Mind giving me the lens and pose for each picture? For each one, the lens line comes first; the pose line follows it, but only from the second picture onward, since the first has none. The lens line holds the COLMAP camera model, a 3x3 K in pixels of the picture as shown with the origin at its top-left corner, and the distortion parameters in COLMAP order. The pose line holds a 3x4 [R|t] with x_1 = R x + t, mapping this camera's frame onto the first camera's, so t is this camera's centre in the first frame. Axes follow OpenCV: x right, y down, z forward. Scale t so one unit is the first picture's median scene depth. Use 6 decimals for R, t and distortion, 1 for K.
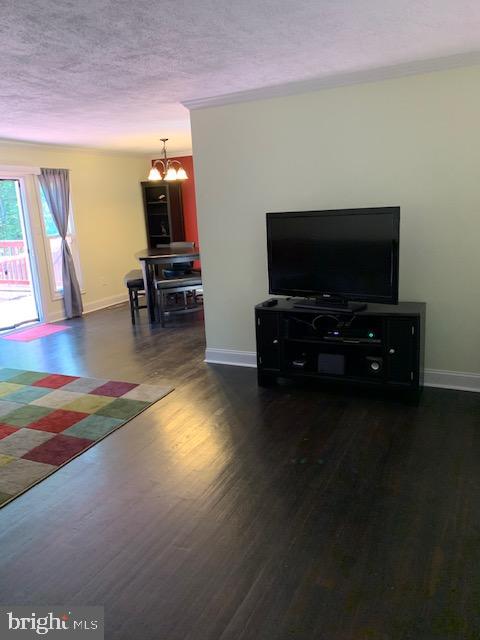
lens RADIAL K [[488.0, 0, 238.0], [0, 488.0, 317.9], [0, 0, 1]] dist [0.028072, -0.042469]
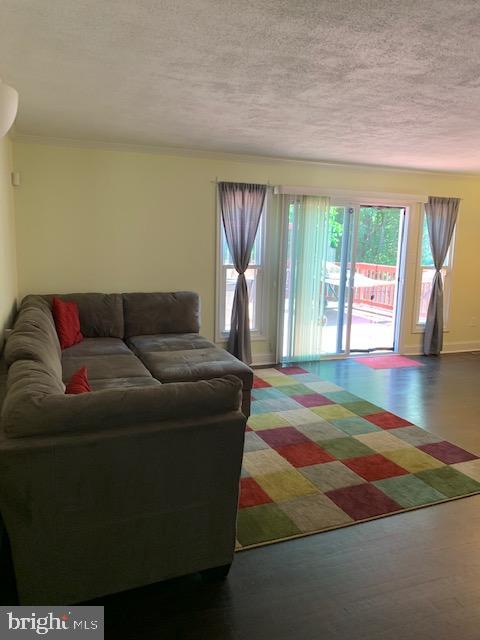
lens RADIAL K [[488.0, 0, 241.0], [0, 488.0, 316.4], [0, 0, 1]] dist [0.028072, -0.042469]
pose [[0.730552, 0.172724, -0.660652, 0.003919], [-0.212257, 0.976994, 0.020716, -0.017330], [0.649031, 0.125093, 0.750407, 0.067395]]
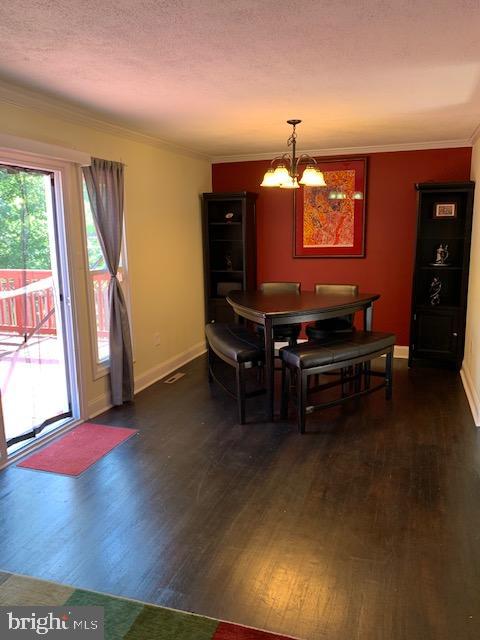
lens RADIAL K [[488.0, 0, 244.6], [0, 488.0, 315.3], [0, 0, 1]] dist [0.028072, -0.042469]
pose [[0.991364, 0.013261, 0.130466, -0.302825], [-0.005488, 0.998198, -0.059759, -0.086081], [-0.131023, 0.058526, 0.989650, 0.424875]]
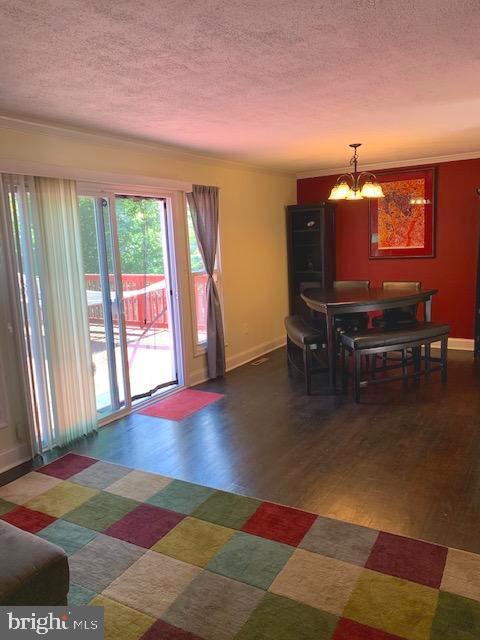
lens RADIAL K [[488.0, 0, 244.0], [0, 488.0, 314.9], [0, 0, 1]] dist [0.028072, -0.042469]
pose [[0.995817, 0.019088, -0.089350, -0.258312], [-0.025201, 0.997381, -0.067793, -0.055788], [0.087822, 0.069761, 0.993690, 0.275444]]
